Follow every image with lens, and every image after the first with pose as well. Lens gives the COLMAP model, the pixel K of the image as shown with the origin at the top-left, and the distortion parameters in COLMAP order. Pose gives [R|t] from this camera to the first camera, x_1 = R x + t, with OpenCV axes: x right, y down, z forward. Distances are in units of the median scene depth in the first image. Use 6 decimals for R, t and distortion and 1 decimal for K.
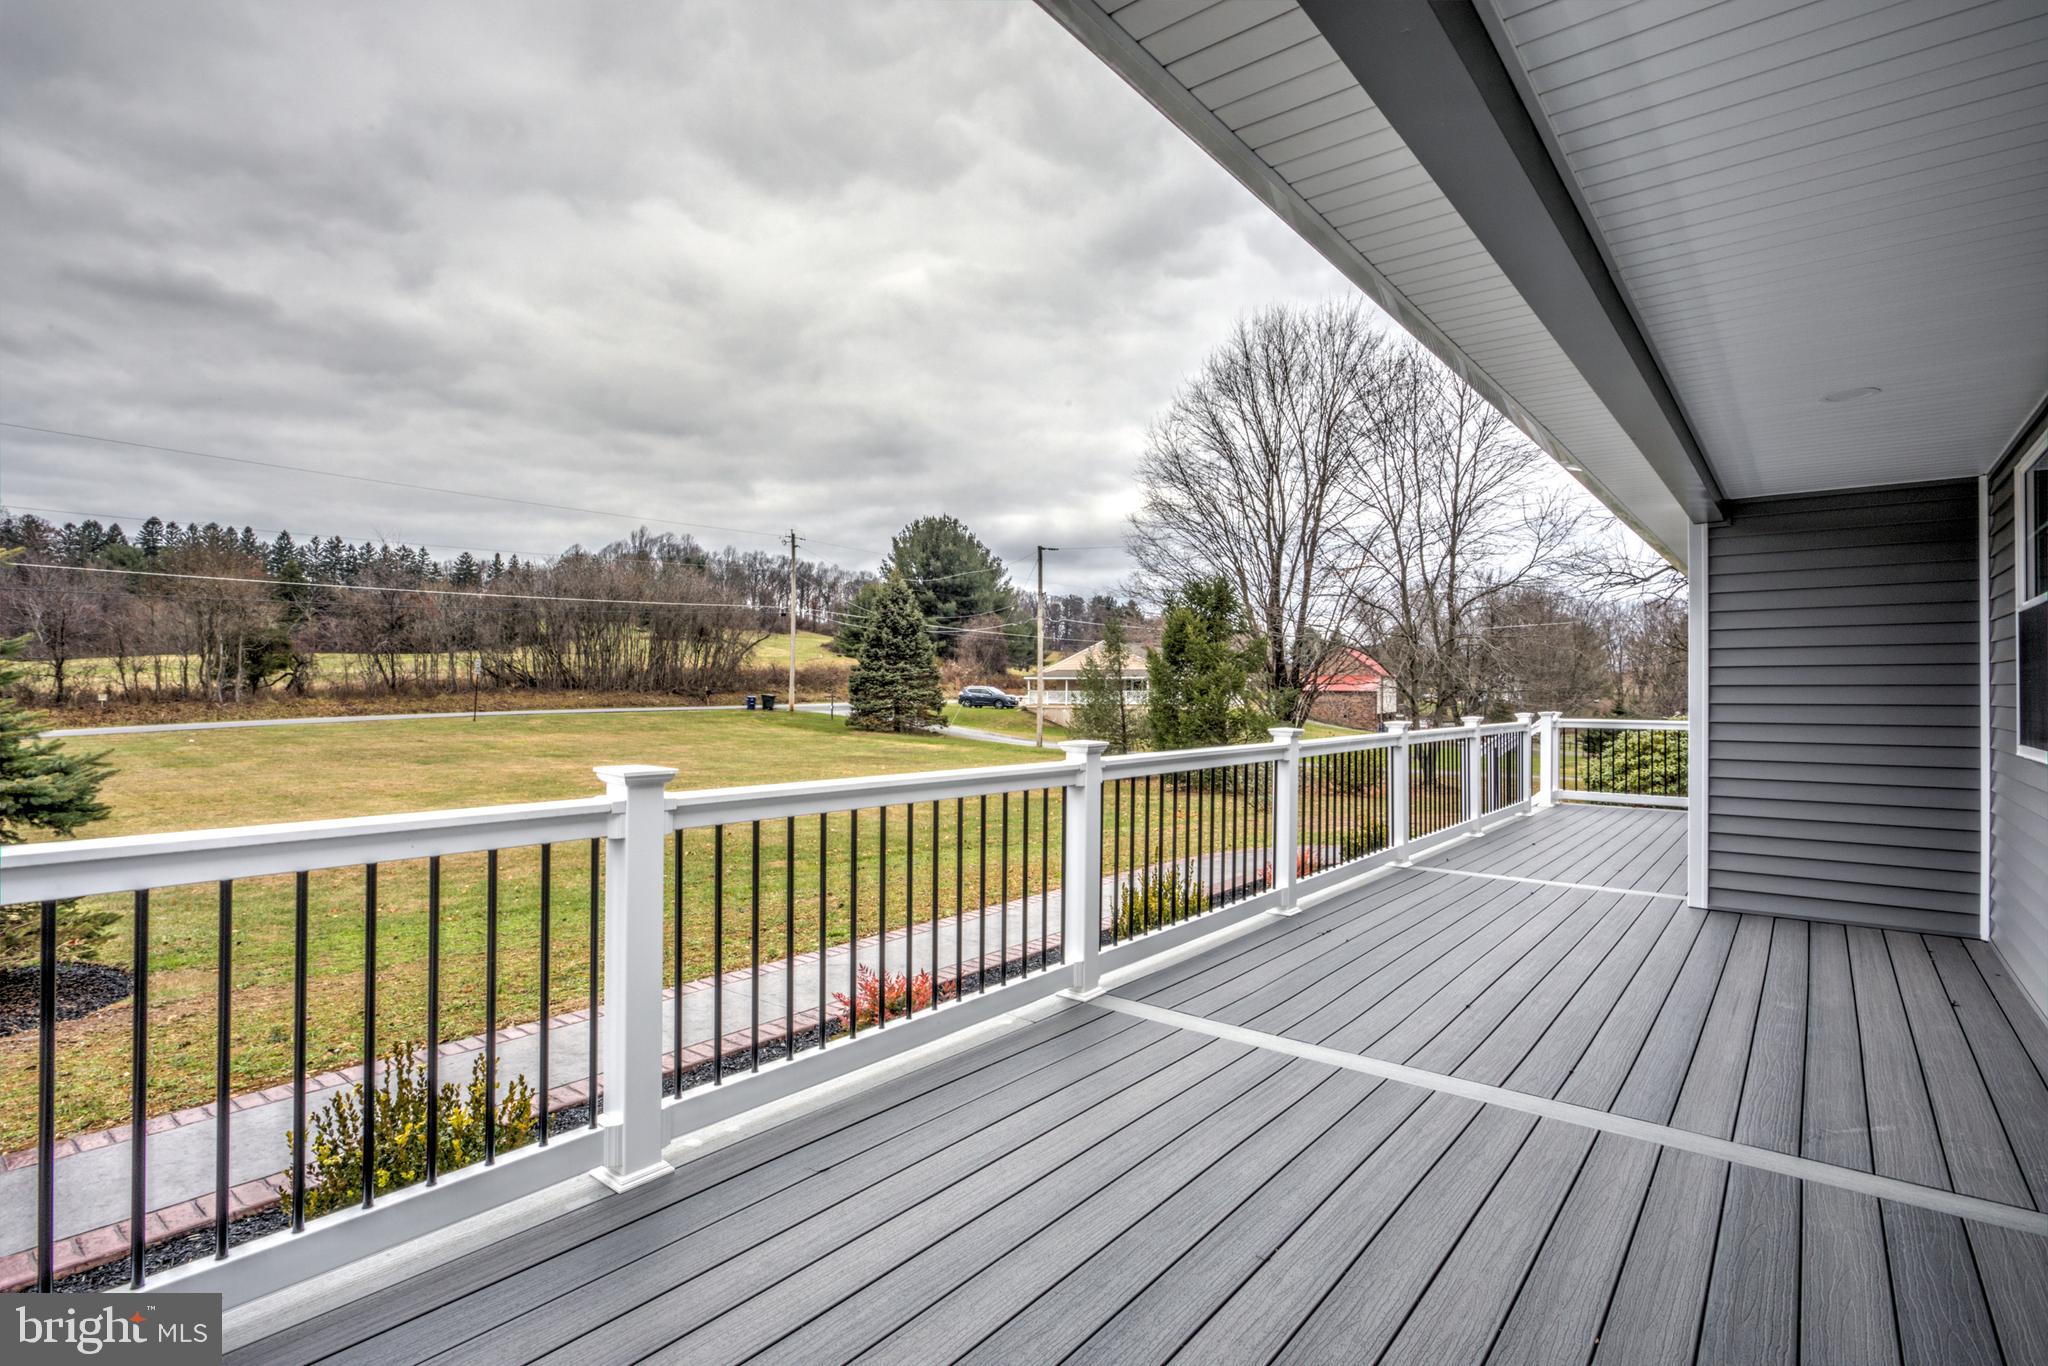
lens RADIAL K [[971.2, 0, 1025.5], [0, 971.2, 676.0], [0, 0, 1]] dist [-0.005786, 0.001869]
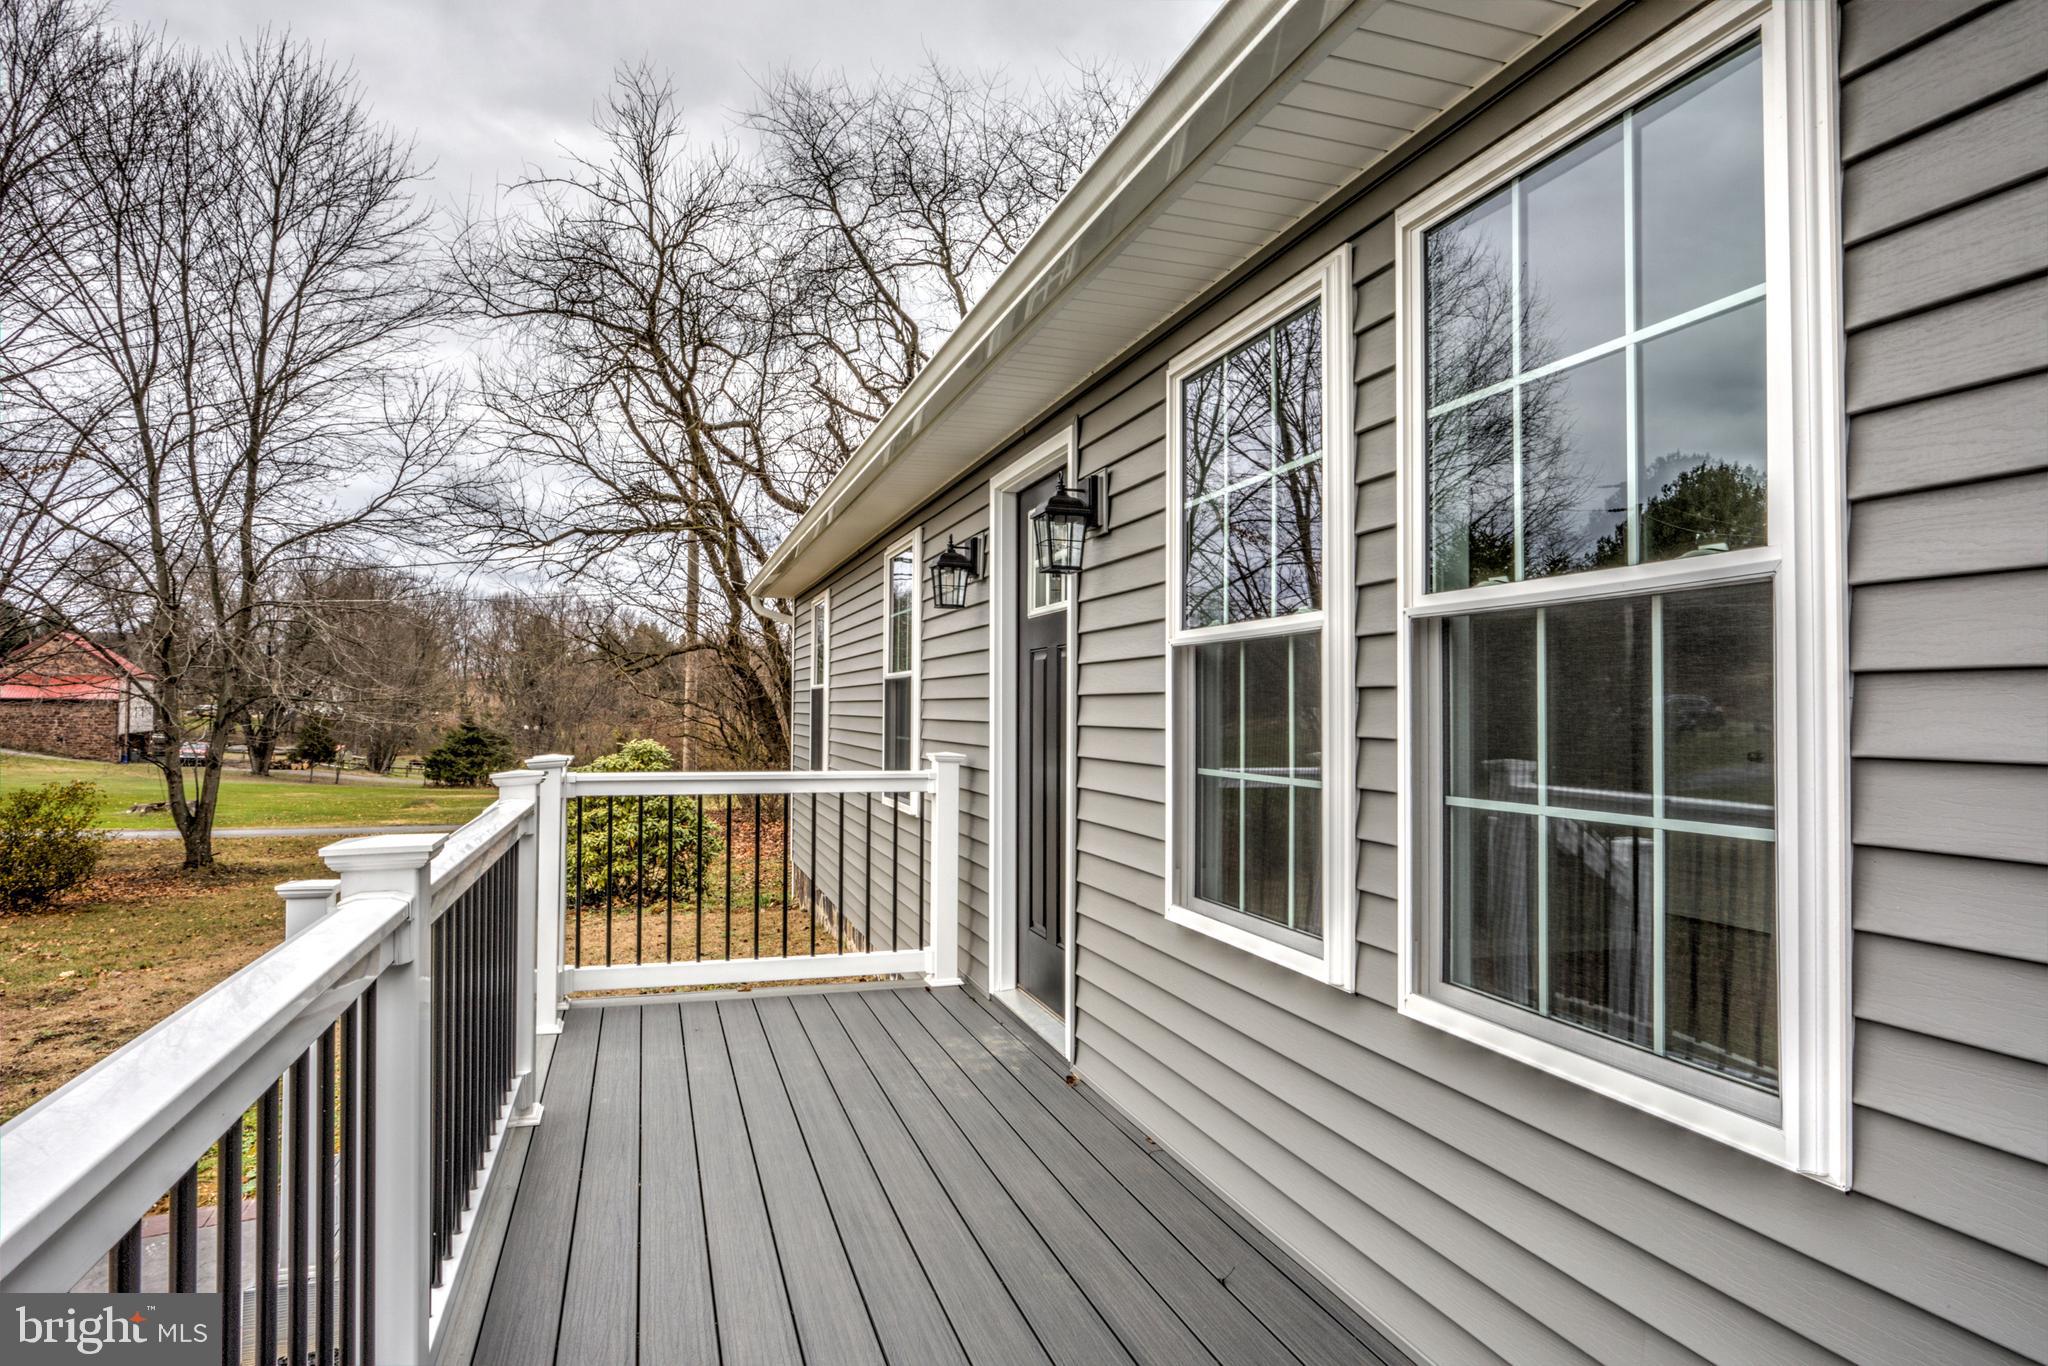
lens RADIAL K [[1220.5, 0, 1024.0], [0, 1220.5, 683.0], [0, 0, 1]] dist [-0.002631, -0.001378]
pose [[0.554004, 0.019232, 0.832292, 0.093834], [-0.019906, 0.999753, -0.009851, 0.004086], [-0.832276, -0.011110, 0.554250, 0.215030]]
